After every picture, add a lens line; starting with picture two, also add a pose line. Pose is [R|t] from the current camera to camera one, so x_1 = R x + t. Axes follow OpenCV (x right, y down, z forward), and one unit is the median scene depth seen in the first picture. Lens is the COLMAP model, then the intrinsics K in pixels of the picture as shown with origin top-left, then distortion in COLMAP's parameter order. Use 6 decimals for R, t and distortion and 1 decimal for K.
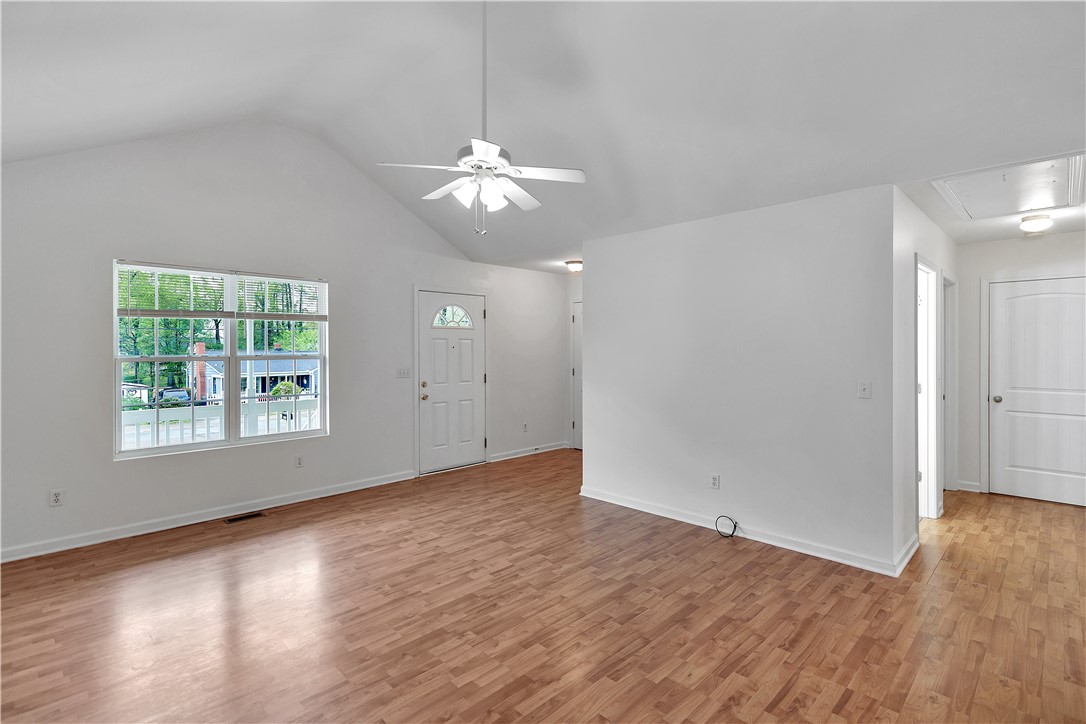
lens RADIAL K [[510.1, 0, 554.7], [0, 510.1, 347.3], [0, 0, 1]] dist [0.002802, -0.000170]
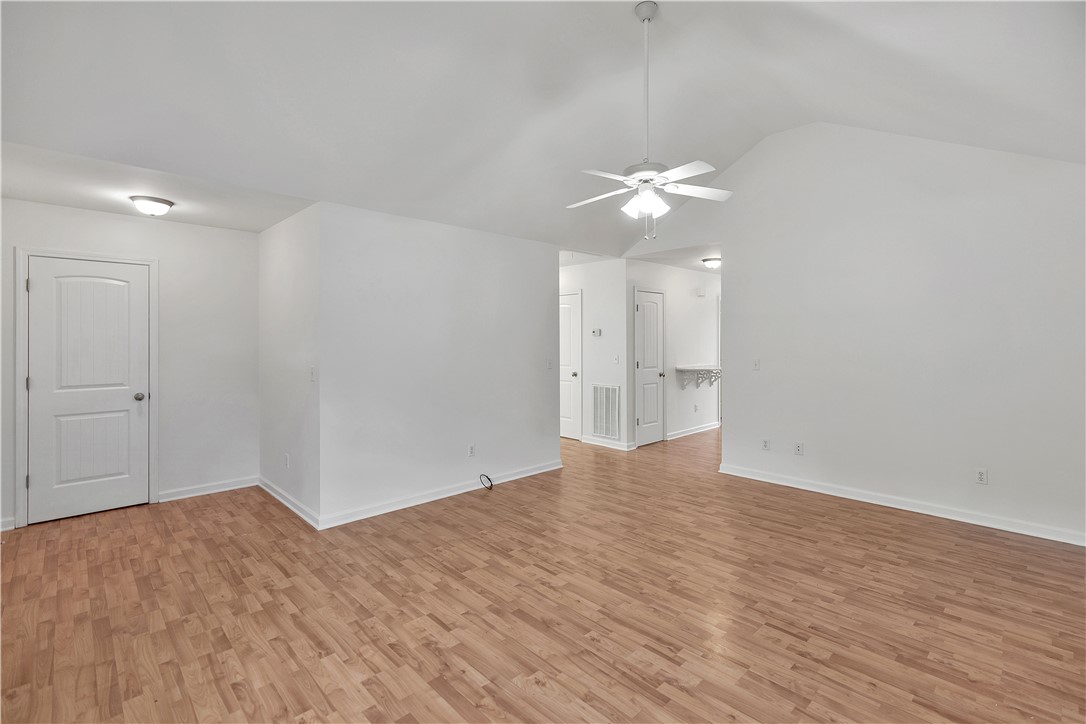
lens RADIAL K [[510.1, 0, 554.7], [0, 510.1, 347.3], [0, 0, 1]] dist [0.002802, -0.000170]
pose [[0.019757, -0.015431, 0.999686, -1.028595], [-0.001004, 0.999880, 0.015454, 0.016435], [-0.999804, -0.001309, 0.019739, 0.967697]]
